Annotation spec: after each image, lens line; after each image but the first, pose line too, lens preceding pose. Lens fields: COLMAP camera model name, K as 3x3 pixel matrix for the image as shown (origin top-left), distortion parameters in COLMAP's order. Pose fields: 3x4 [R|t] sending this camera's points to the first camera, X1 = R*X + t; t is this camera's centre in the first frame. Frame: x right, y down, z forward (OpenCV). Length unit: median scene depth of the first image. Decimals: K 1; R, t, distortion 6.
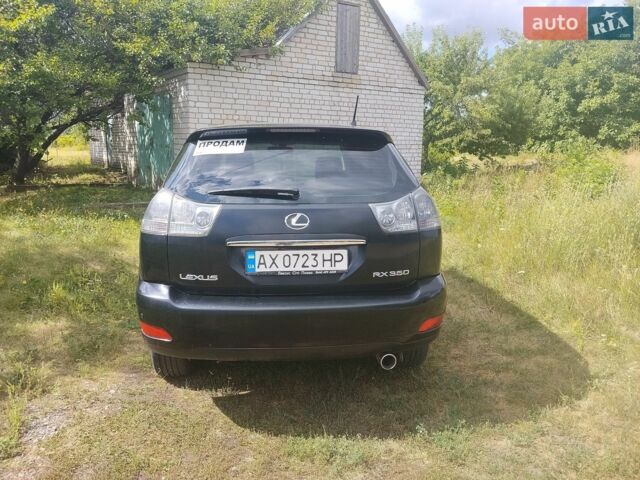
lens RADIAL K [[543.3, 0, 320.0], [0, 543.3, 240.0], [0, 0, 1]] dist [0.065236, -0.143576]
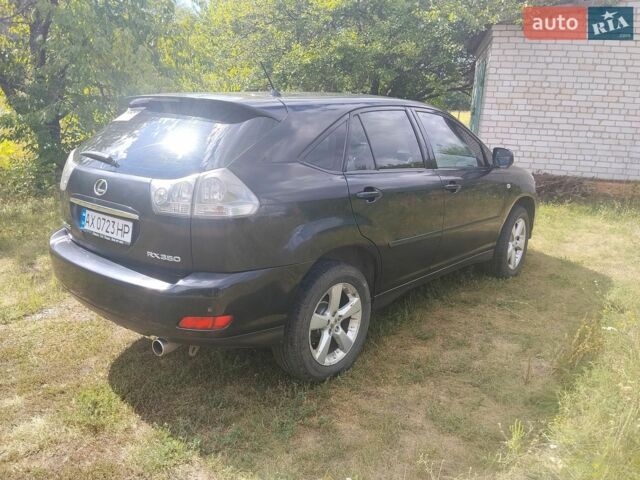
lens RADIAL K [[543.3, 0, 320.0], [0, 543.3, 240.0], [0, 0, 1]] dist [0.065236, -0.143576]
pose [[0.695555, 0.186385, -0.693876, 0.175527], [-0.147901, 0.982225, 0.115581, -0.020883], [0.703085, 0.022232, 0.710759, 0.095462]]
